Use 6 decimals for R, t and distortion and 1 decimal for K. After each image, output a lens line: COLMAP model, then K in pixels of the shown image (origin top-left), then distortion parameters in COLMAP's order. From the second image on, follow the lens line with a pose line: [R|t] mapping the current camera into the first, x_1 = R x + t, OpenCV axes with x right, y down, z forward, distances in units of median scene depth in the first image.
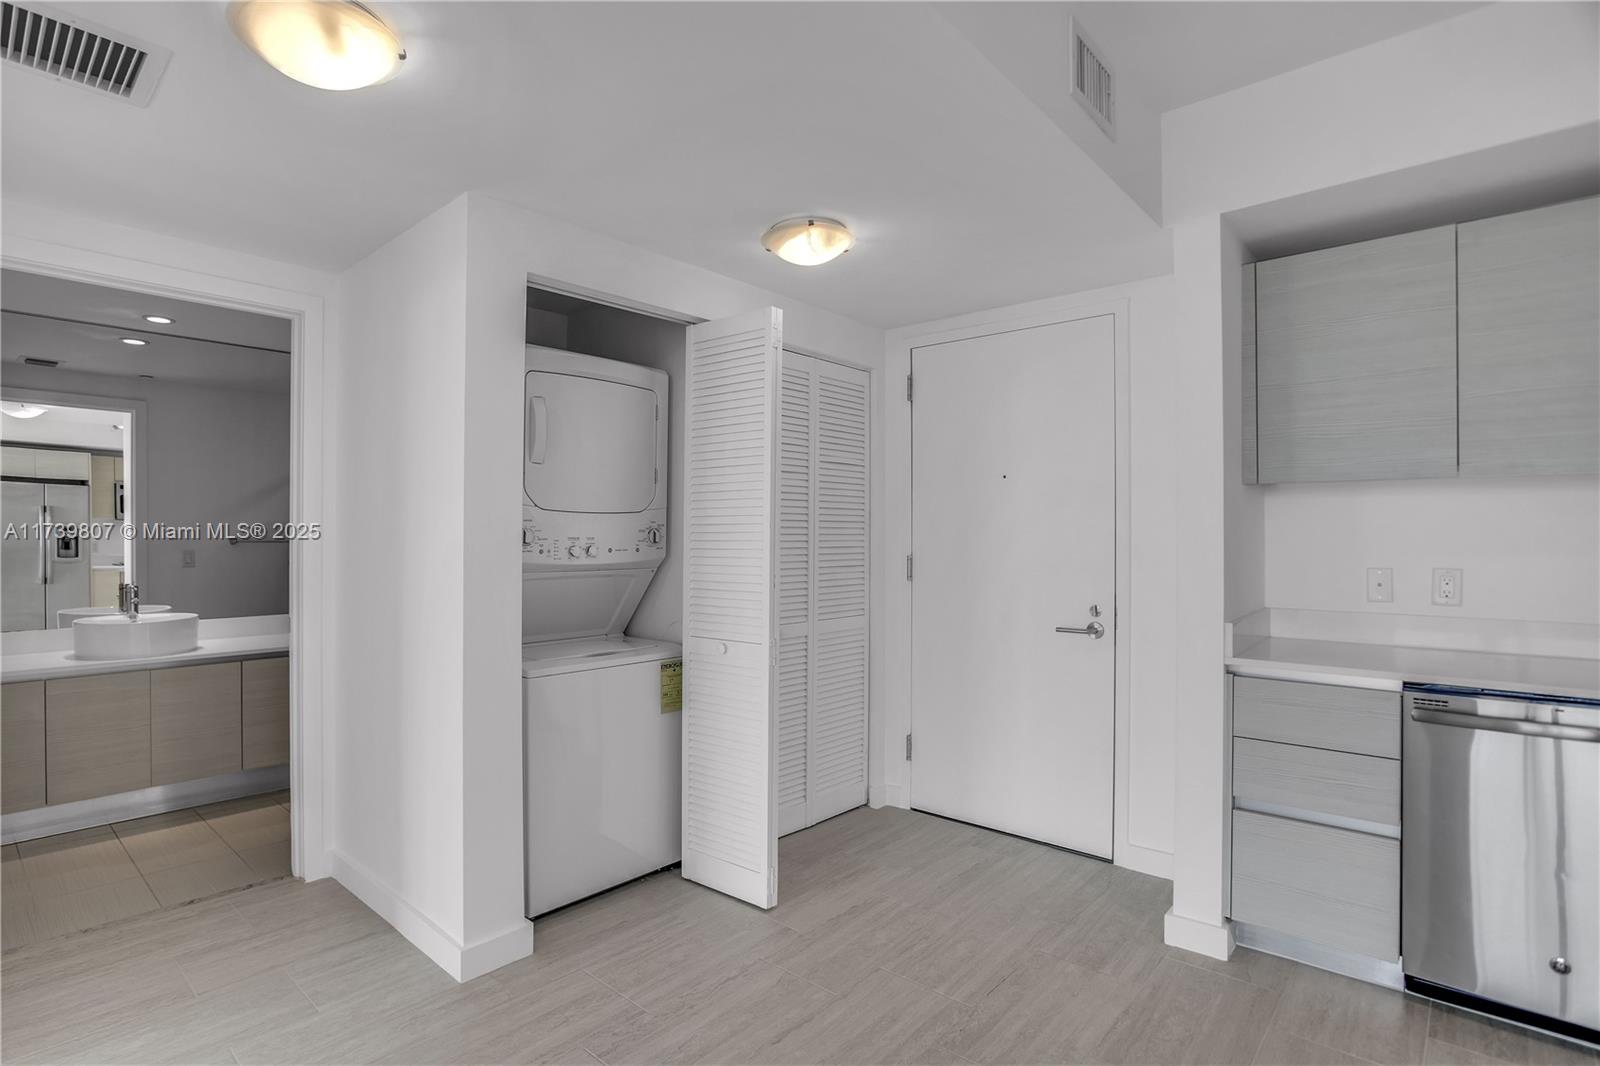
lens RADIAL K [[822.0, 0, 775.0], [0, 822.0, 551.4], [0, 0, 1]] dist [0.000851, 0.001062]
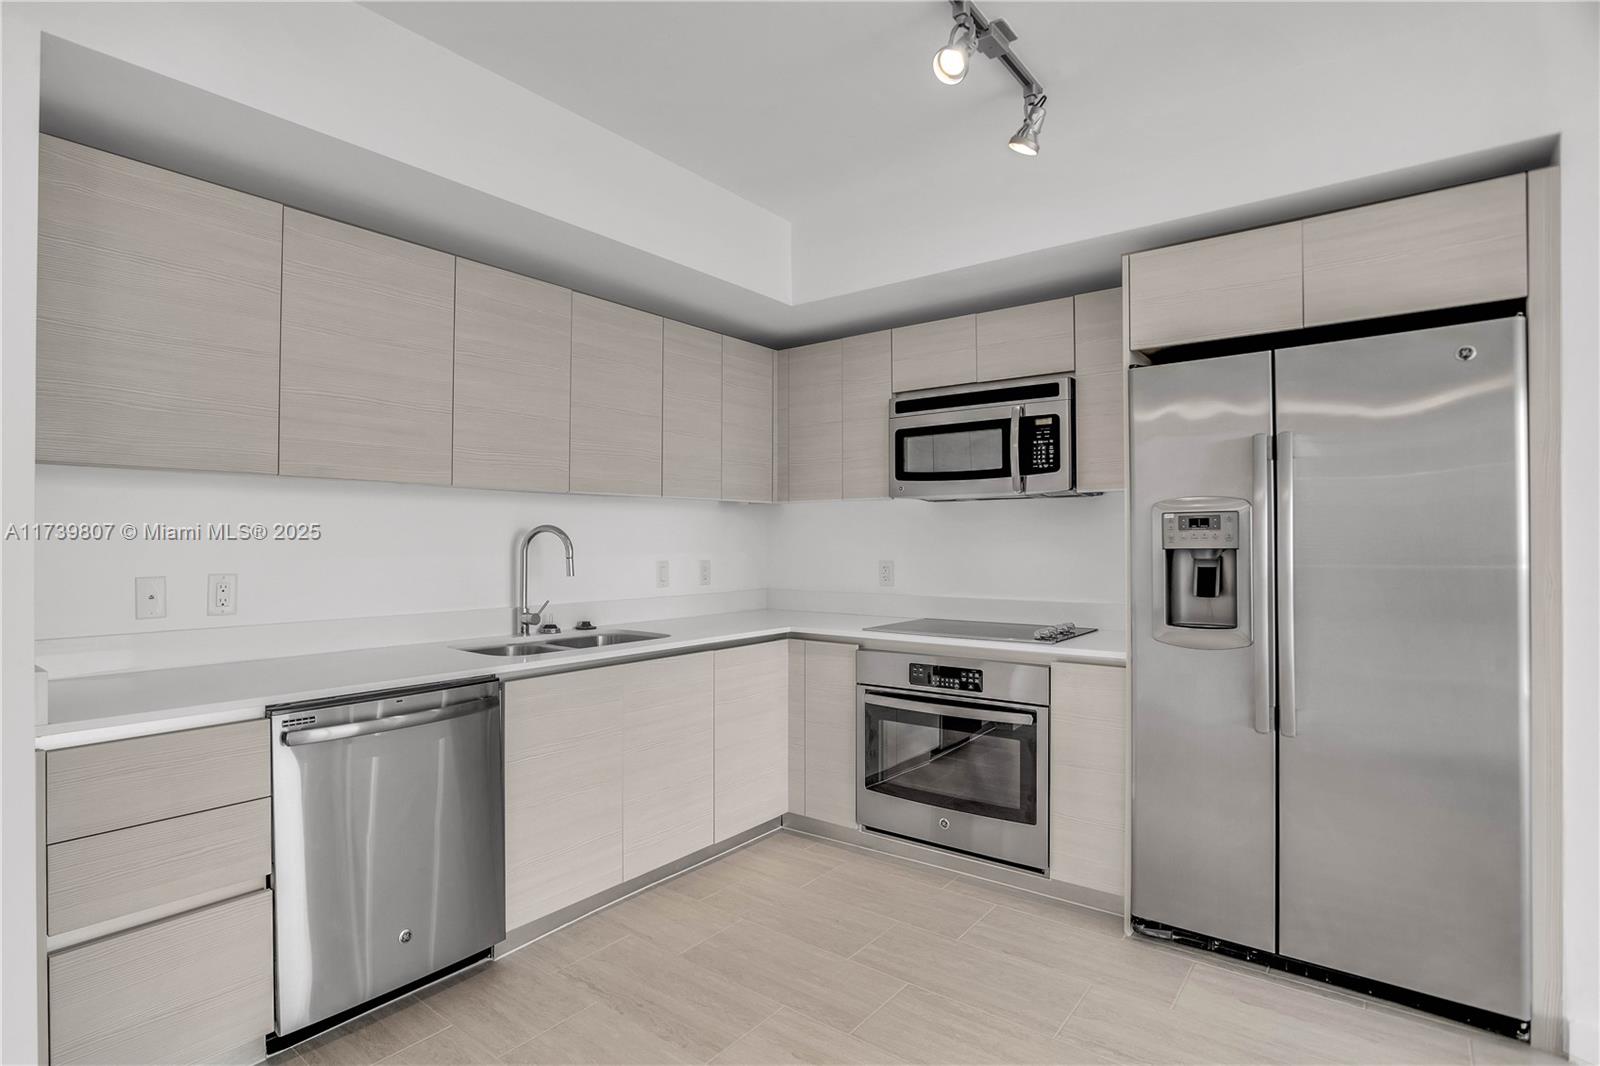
lens RADIAL K [[803.3, 0, 753.1], [0, 803.3, 532.5], [0, 0, 1]] dist [-0.053347, 0.029990]
pose [[-0.030318, 0.011223, 0.999477, -0.076419], [0.018668, 0.999769, -0.010660, -0.005150], [-0.999366, 0.018335, -0.030521, 0.433118]]
